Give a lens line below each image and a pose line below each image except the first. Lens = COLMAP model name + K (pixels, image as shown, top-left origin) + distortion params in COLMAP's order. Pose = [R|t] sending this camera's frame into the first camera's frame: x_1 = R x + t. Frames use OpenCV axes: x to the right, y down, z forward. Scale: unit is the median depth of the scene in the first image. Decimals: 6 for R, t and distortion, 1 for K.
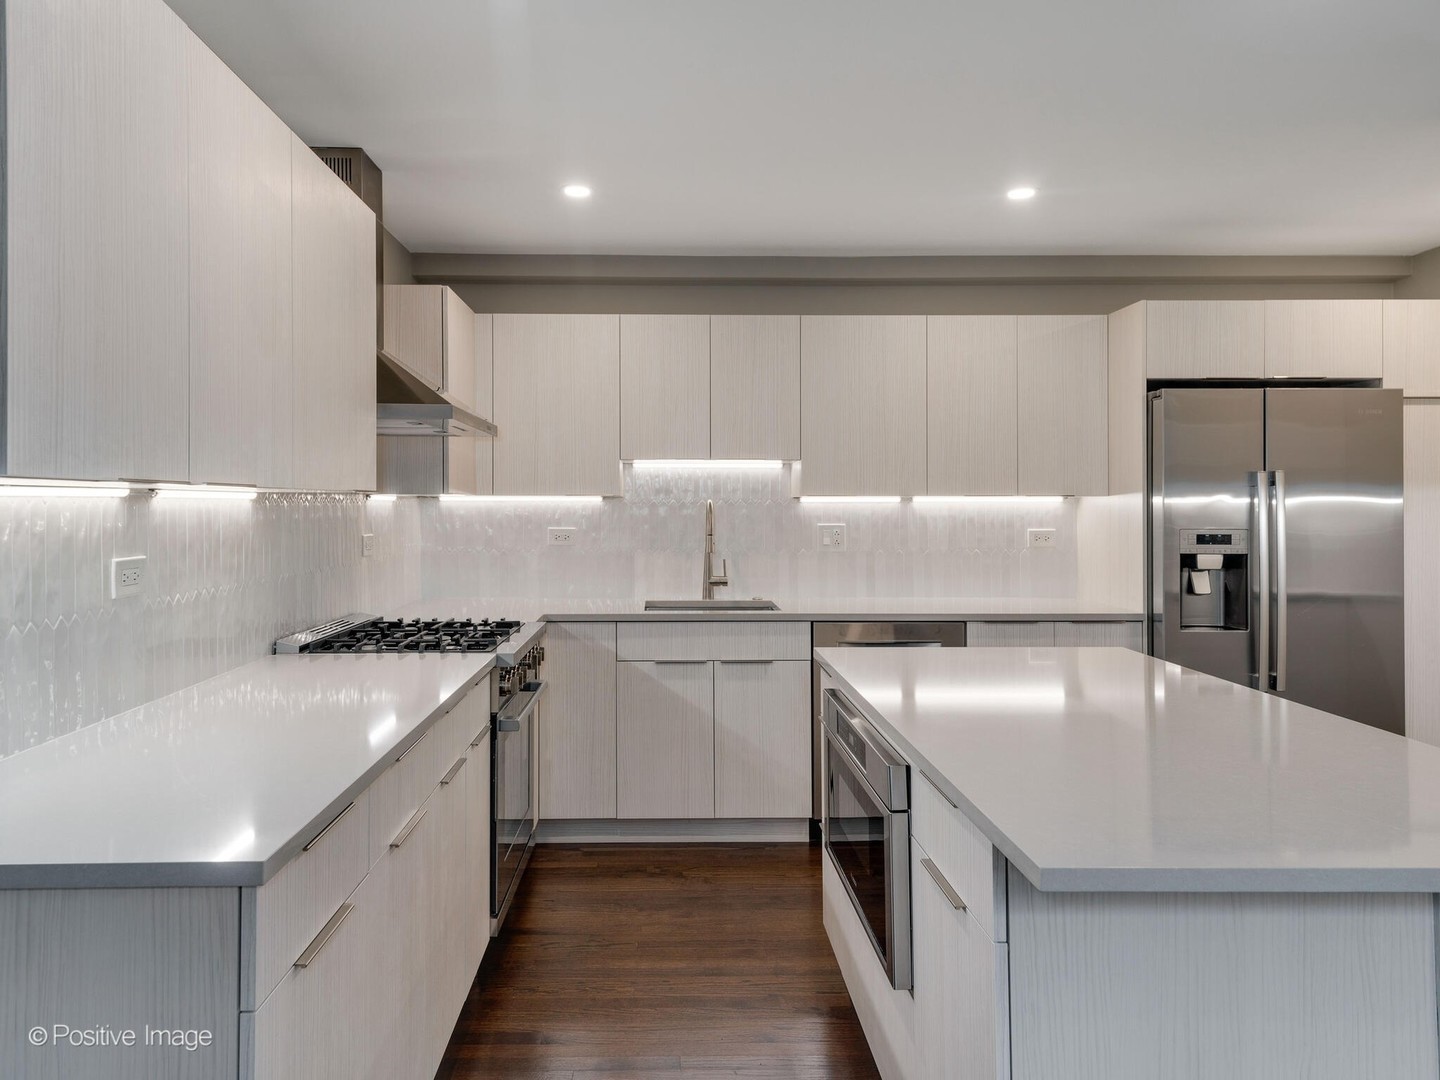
lens RADIAL K [[978.8, 0, 677.0], [0, 978.8, 502.9], [0, 0, 1]] dist [0.021660, -0.004940]
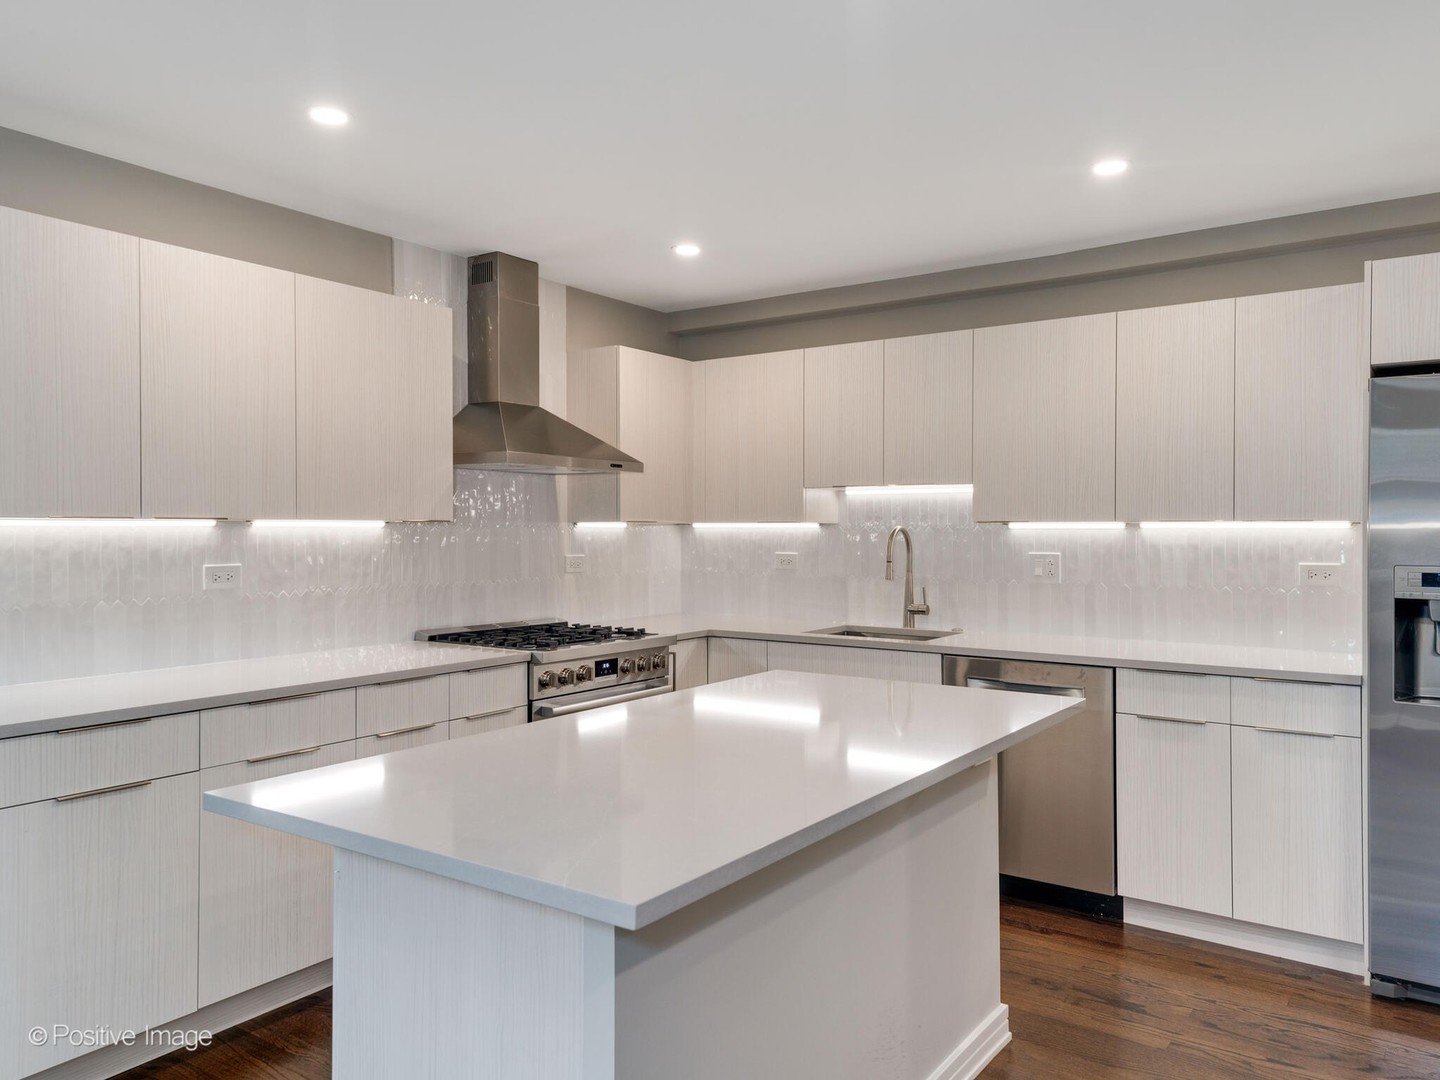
lens RADIAL K [[1072.8, 0, 721.3], [0, 1072.8, 532.4], [0, 0, 1]] dist [0.102551, -0.001970]
pose [[0.812227, 0.002366, -0.583337, 0.547973], [0.000435, 0.999989, 0.004662, -0.002139], [0.583341, -0.004040, 0.812217, 0.017627]]
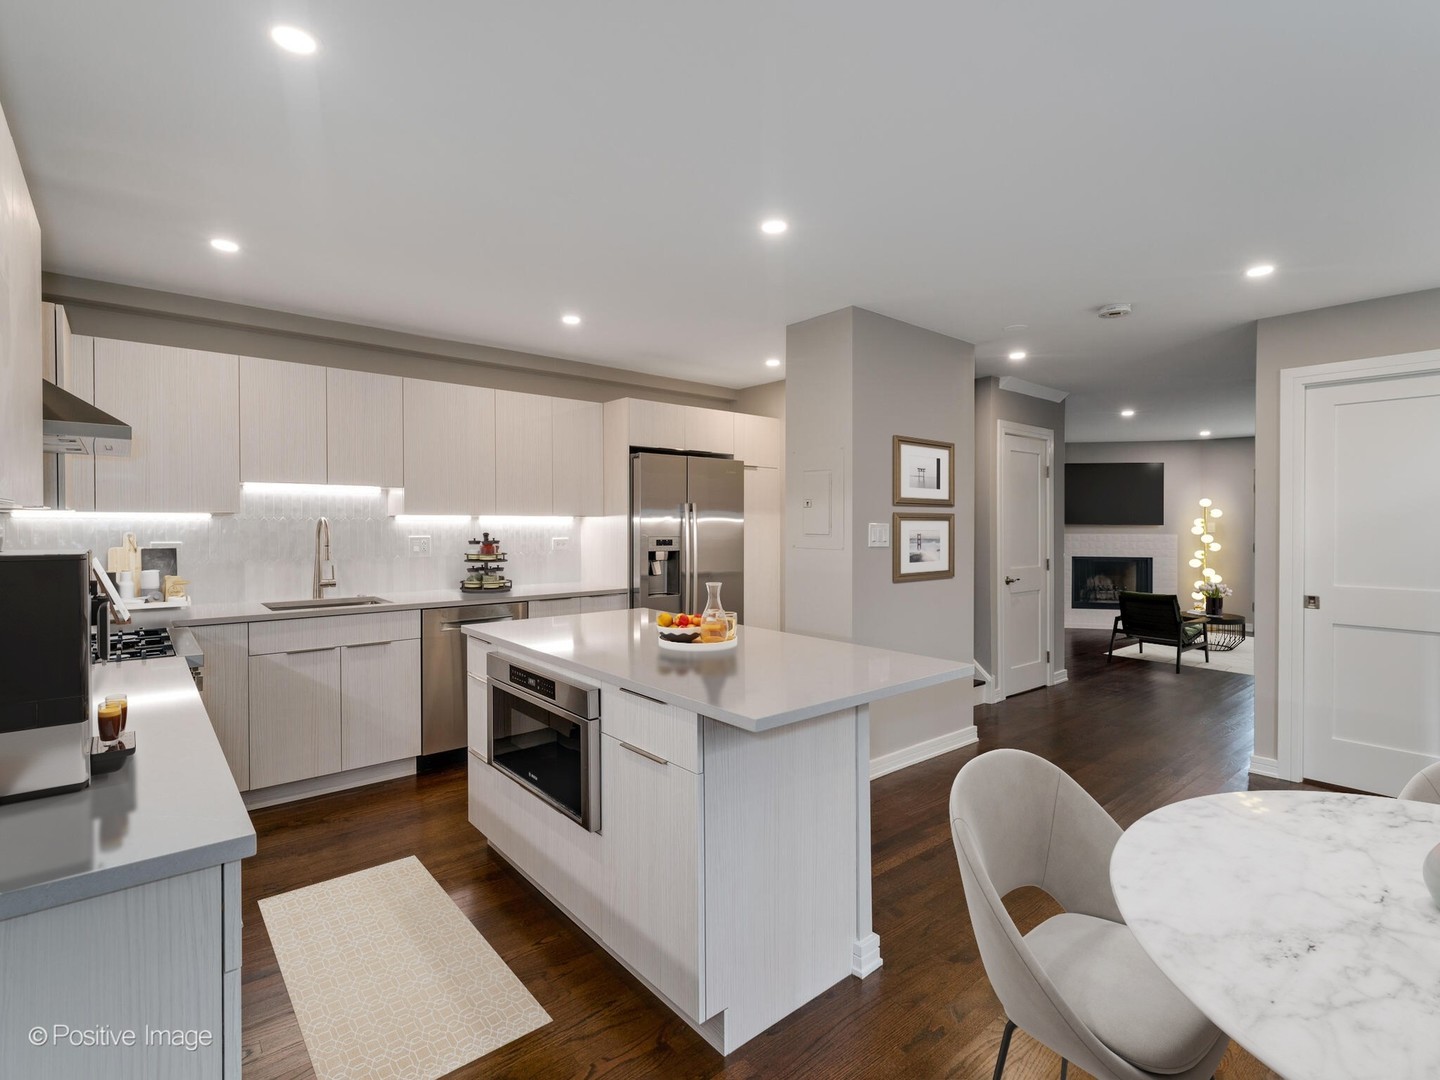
lens RADIAL K [[703.4, 0, 710.0], [0, 703.4, 526.4], [0, 0, 1]] dist [0.001961, 0.000152]
pose [[0.771207, -0.002222, 0.636581, -0.163186], [-0.005085, 0.999941, 0.009650, -0.003196], [-0.636564, -0.010679, 0.771150, 0.006947]]
